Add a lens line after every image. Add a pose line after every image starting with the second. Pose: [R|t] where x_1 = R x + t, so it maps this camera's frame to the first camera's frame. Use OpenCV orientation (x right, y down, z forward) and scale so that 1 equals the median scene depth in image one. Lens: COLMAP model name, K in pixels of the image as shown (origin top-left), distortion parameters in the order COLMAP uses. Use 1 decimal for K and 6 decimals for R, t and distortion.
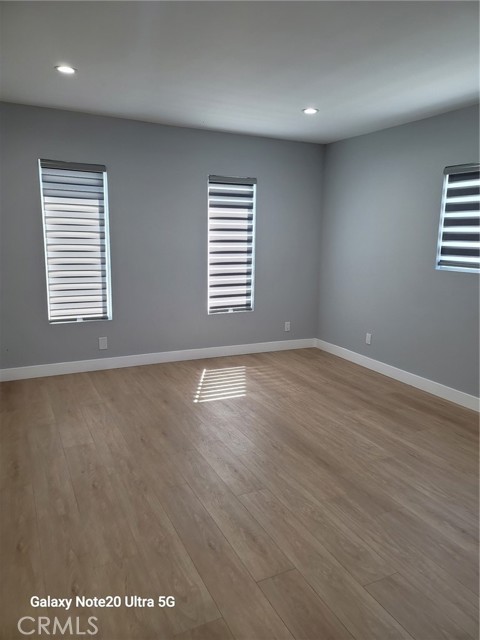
lens RADIAL K [[462.5, 0, 248.5], [0, 462.5, 320.5], [0, 0, 1]] dist [0.070364, -0.074626]
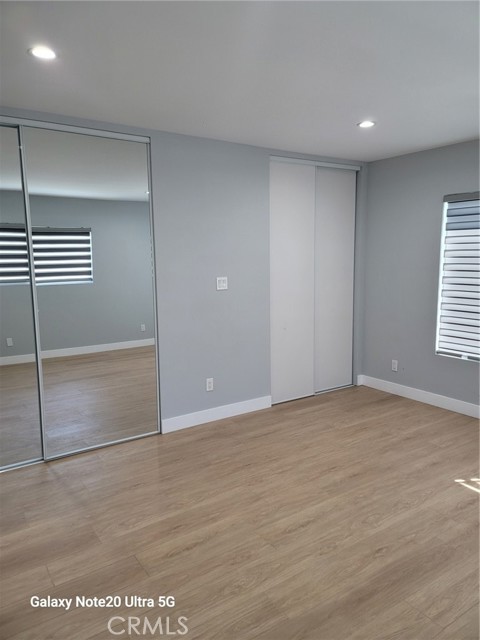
lens RADIAL K [[462.5, 0, 248.5], [0, 462.5, 320.5], [0, 0, 1]] dist [0.070364, -0.074626]
pose [[0.140139, 0.115709, -0.983348, 0.688204], [-0.179285, 0.979697, 0.089730, -0.112816], [0.973765, 0.163725, 0.158039, 0.586620]]
